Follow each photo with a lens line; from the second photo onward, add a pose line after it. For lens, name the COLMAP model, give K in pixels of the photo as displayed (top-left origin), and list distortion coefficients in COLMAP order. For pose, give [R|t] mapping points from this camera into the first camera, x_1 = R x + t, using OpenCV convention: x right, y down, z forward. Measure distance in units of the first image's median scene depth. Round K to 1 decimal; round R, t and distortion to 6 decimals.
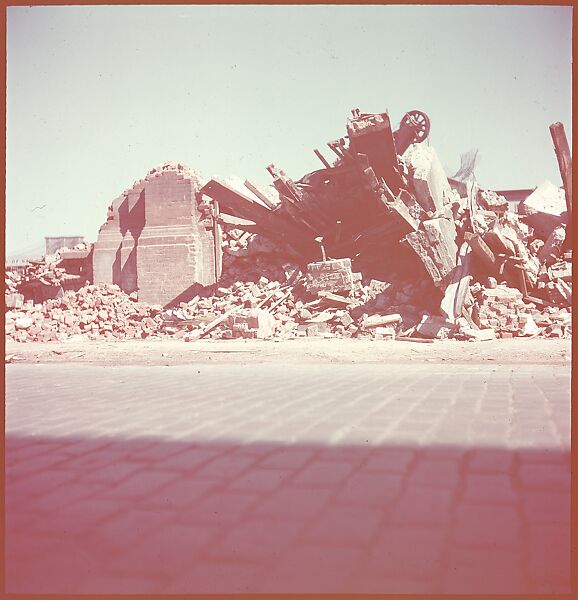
lens RADIAL K [[770.2, 0, 288.3], [0, 770.2, 307.8], [0, 0, 1]] dist [0.003544, -0.023387]
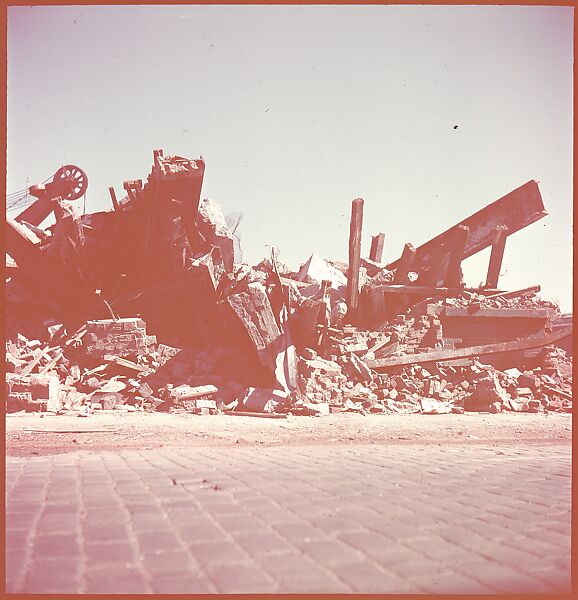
lens RADIAL K [[770.2, 0, 288.3], [0, 770.2, 307.8], [0, 0, 1]] dist [0.003544, -0.023387]
pose [[0.851534, 0.073851, 0.519072, -0.227495], [-0.028202, 0.995048, -0.095306, 0.001734], [-0.523541, 0.066517, 0.849400, 0.183164]]
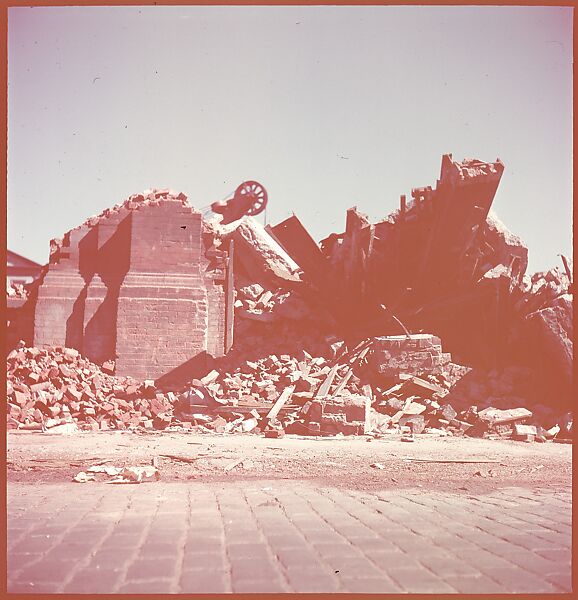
lens RADIAL K [[770.2, 0, 288.3], [0, 770.2, 307.8], [0, 0, 1]] dist [0.003544, -0.023387]
pose [[0.923722, 0.078791, 0.374872, -0.361611], [-0.040785, 0.993284, -0.108273, 0.001327], [-0.380886, 0.084725, 0.920732, 0.317378]]
